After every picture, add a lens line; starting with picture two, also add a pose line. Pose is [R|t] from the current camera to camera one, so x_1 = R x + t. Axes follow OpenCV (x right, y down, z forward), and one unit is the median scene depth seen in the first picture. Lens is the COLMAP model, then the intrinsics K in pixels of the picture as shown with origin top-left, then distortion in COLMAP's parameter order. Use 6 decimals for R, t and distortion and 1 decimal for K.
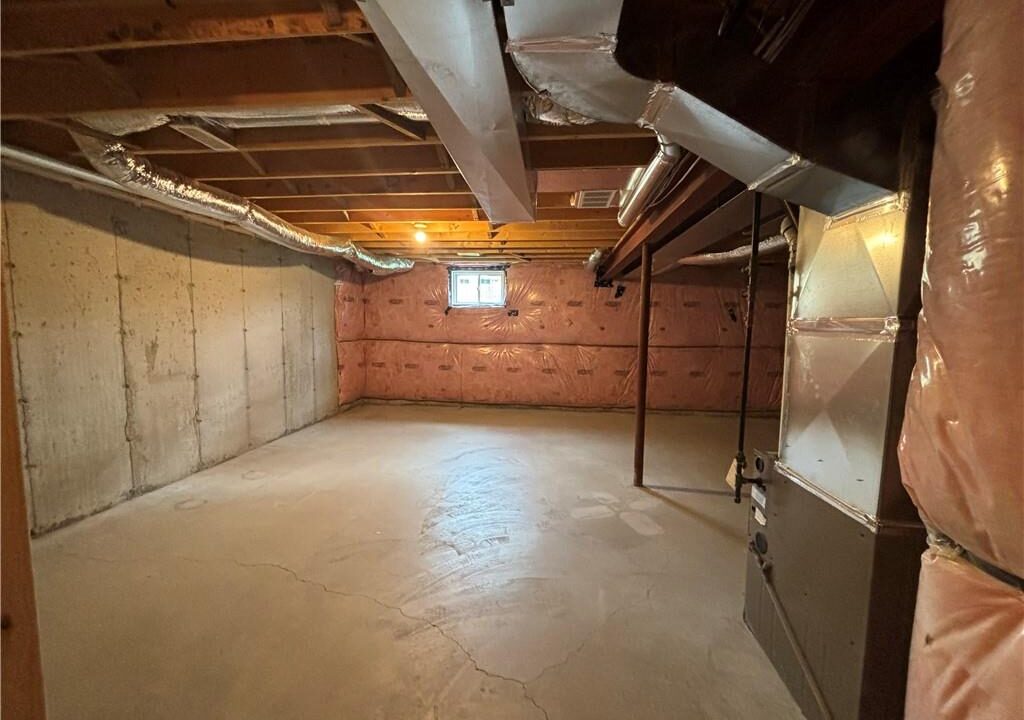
lens RADIAL K [[415.7, 0, 512.0], [0, 415.7, 360.0], [0, 0, 1]] dist [-0.000162, -0.000314]
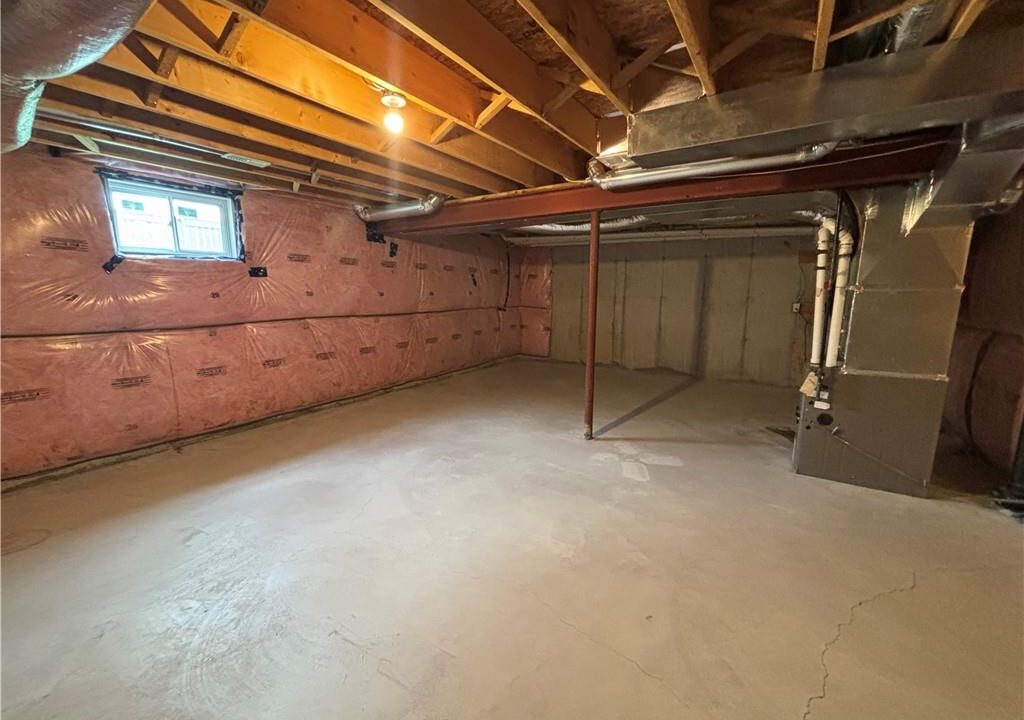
lens RADIAL K [[415.7, 0, 512.0], [0, 415.7, 360.0], [0, 0, 1]] dist [-0.000162, -0.000314]
pose [[0.452571, -0.159476, 0.877352, -0.398130], [0.089102, 0.987042, 0.133452, -0.033633], [-0.887266, 0.017777, 0.460916, 0.391652]]
